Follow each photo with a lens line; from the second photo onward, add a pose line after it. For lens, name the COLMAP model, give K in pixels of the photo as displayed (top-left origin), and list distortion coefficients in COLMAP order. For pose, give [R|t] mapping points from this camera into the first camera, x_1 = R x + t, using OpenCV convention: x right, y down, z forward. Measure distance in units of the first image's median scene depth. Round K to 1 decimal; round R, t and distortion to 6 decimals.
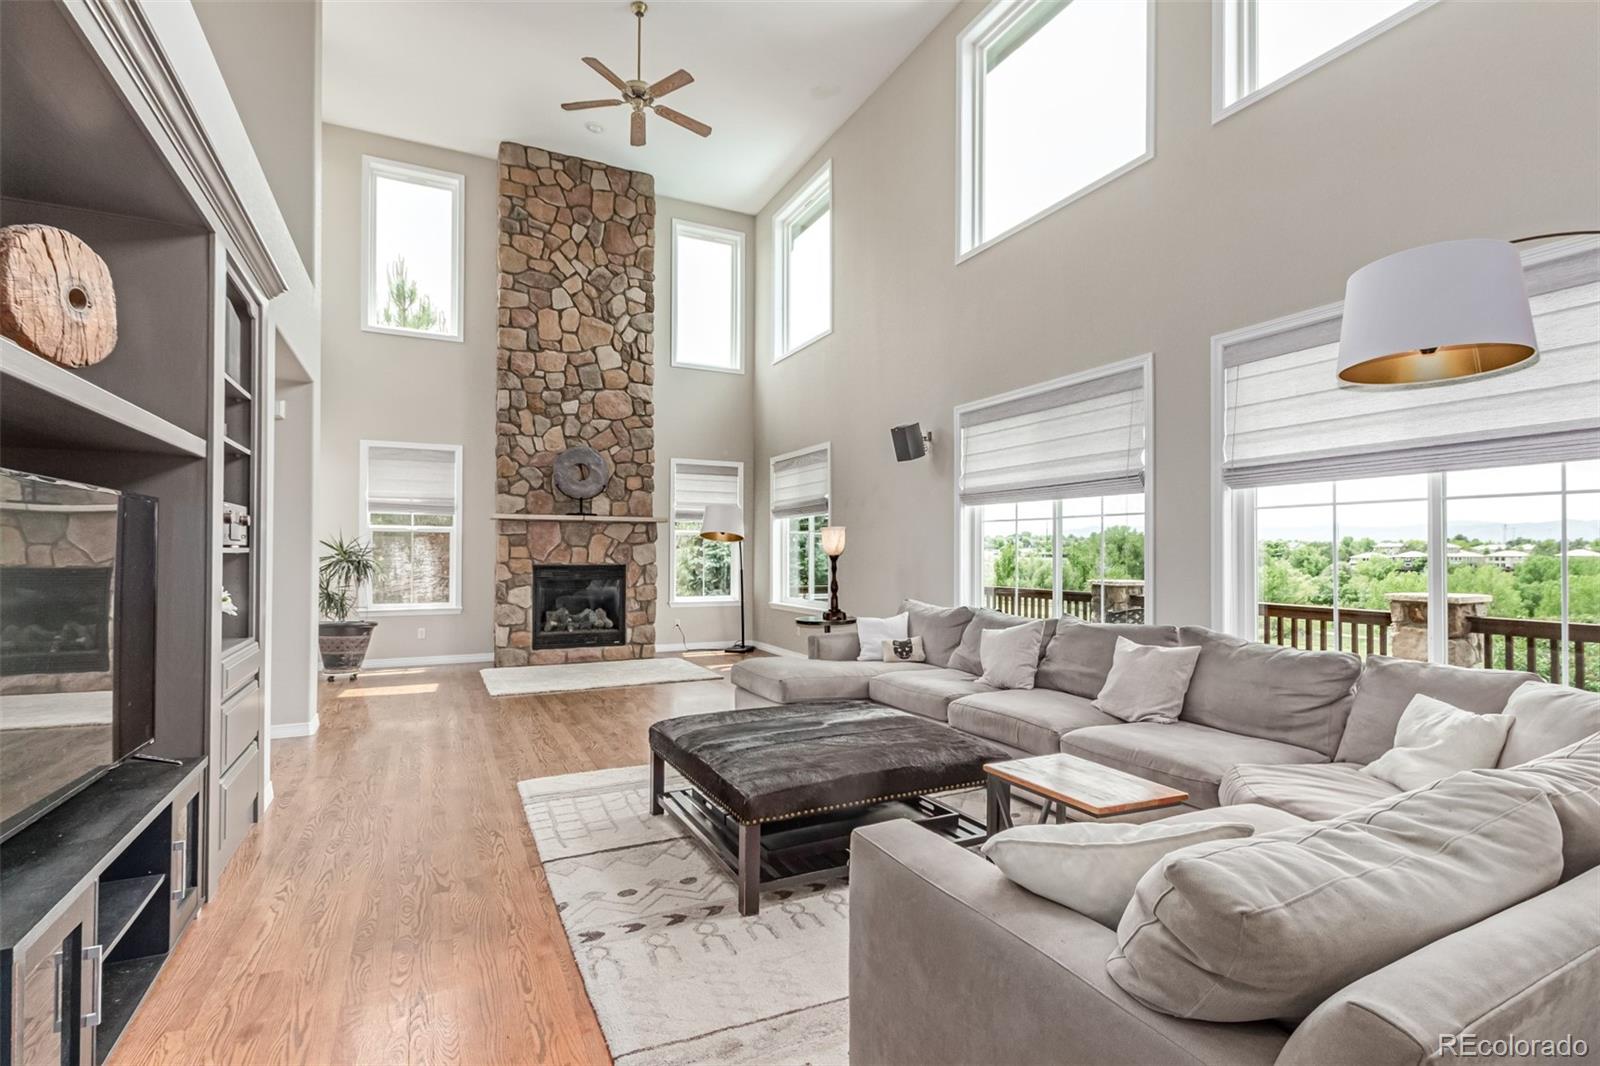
lens RADIAL K [[763.3, 0, 826.0], [0, 763.3, 536.4], [0, 0, 1]] dist [0.008204, -0.000770]
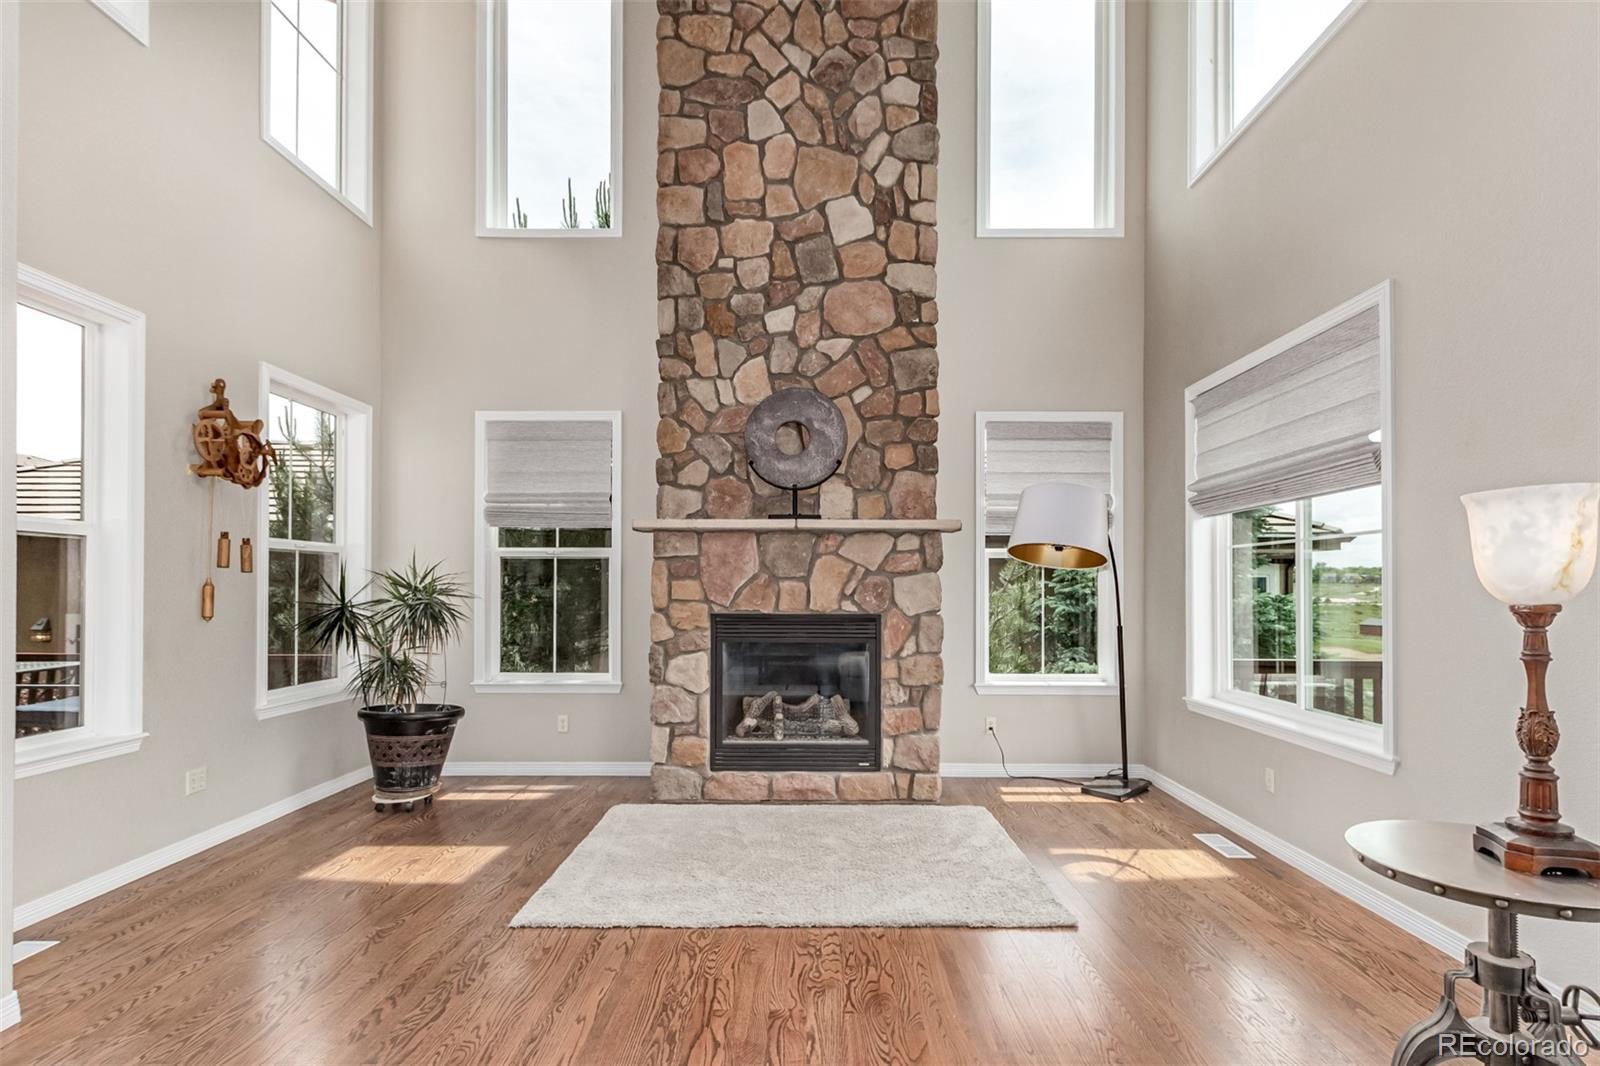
lens RADIAL K [[763.3, 0, 798.7], [0, 763.3, 581.0], [0, 0, 1]] dist [0.008204, -0.000770]
pose [[0.891775, -0.003688, -0.452464, -0.080683], [0.009741, 0.999892, 0.011048, 0.008757], [0.452374, -0.014260, 0.891714, 0.525542]]
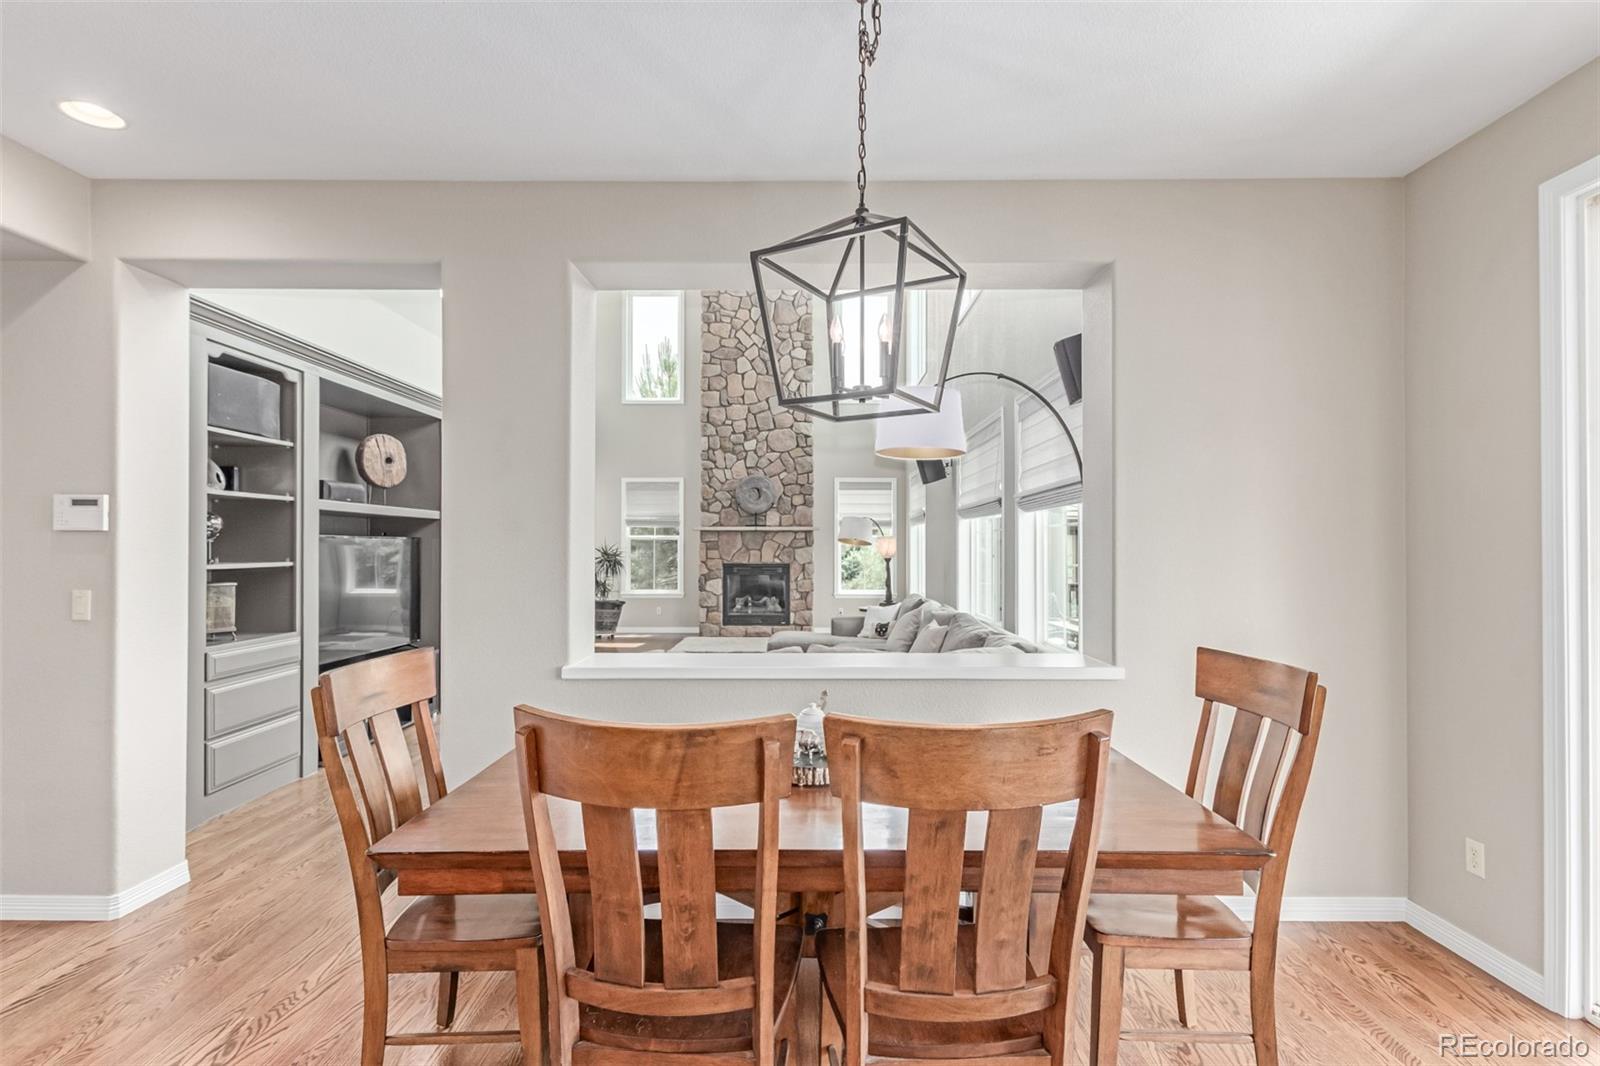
lens RADIAL K [[763.3, 0, 786.4], [0, 763.3, 532.0], [0, 0, 1]] dist [0.008204, -0.000770]
pose [[0.886602, -0.010847, -0.462407, 0.336814], [0.011935, 0.999929, -0.000573, -0.016152], [0.462380, -0.005010, 0.886668, -0.153751]]
